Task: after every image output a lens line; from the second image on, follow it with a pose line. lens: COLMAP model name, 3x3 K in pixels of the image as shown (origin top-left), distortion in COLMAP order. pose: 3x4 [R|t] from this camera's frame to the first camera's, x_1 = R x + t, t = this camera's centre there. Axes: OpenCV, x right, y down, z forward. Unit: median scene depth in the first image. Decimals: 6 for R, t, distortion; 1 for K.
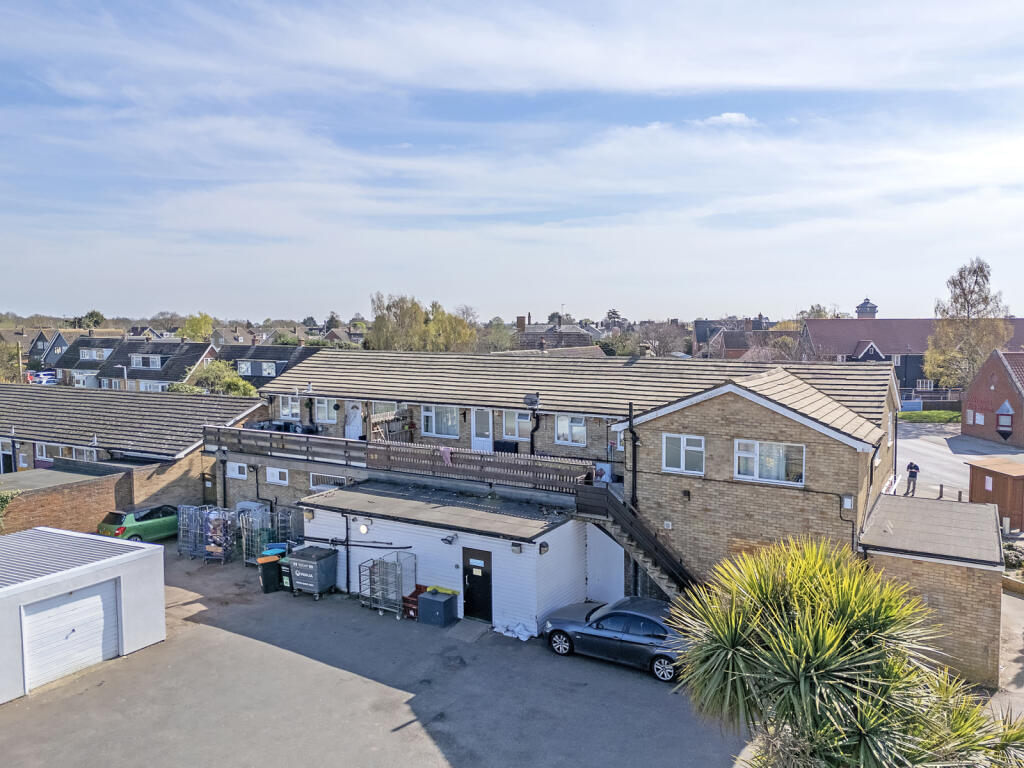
lens RADIAL K [[759.4, 0, 513.5], [0, 759.4, 382.2], [0, 0, 1]] dist [0.044607, -0.003538]
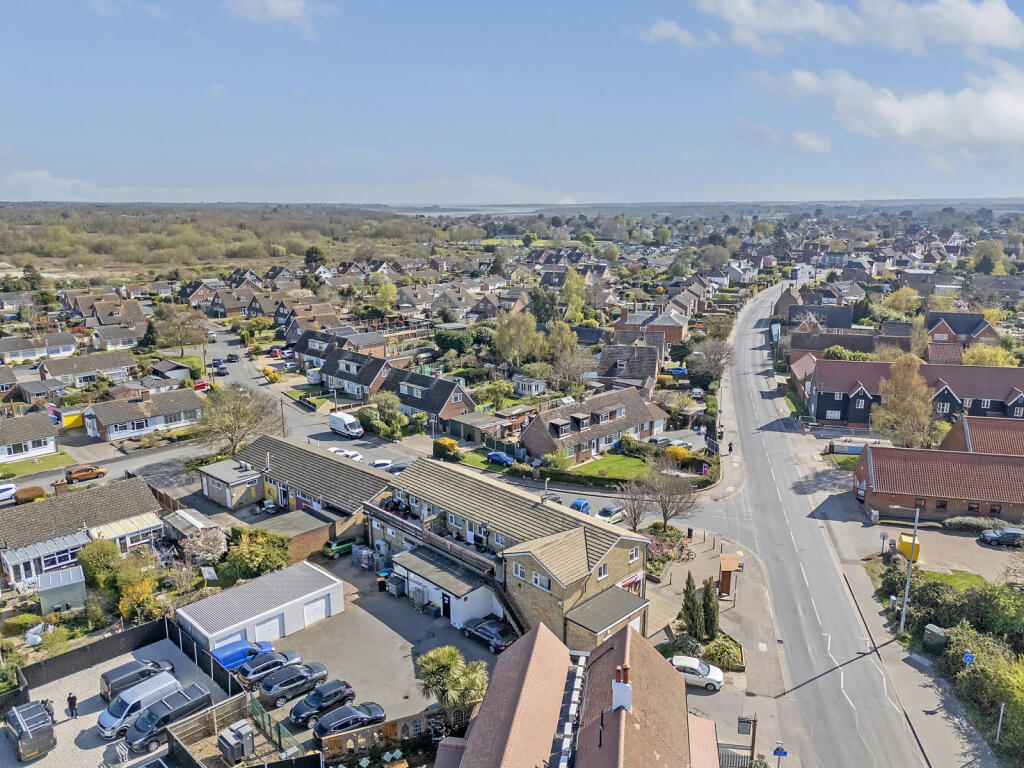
lens RADIAL K [[759.4, 0, 510.7], [0, 759.4, 385.8], [0, 0, 1]] dist [0.044607, -0.003538]
pose [[0.968435, 0.066495, -0.240232, 0.756078], [-0.025702, 0.985263, 0.169106, -0.953306], [0.247937, -0.157594, 0.955872, -1.401118]]
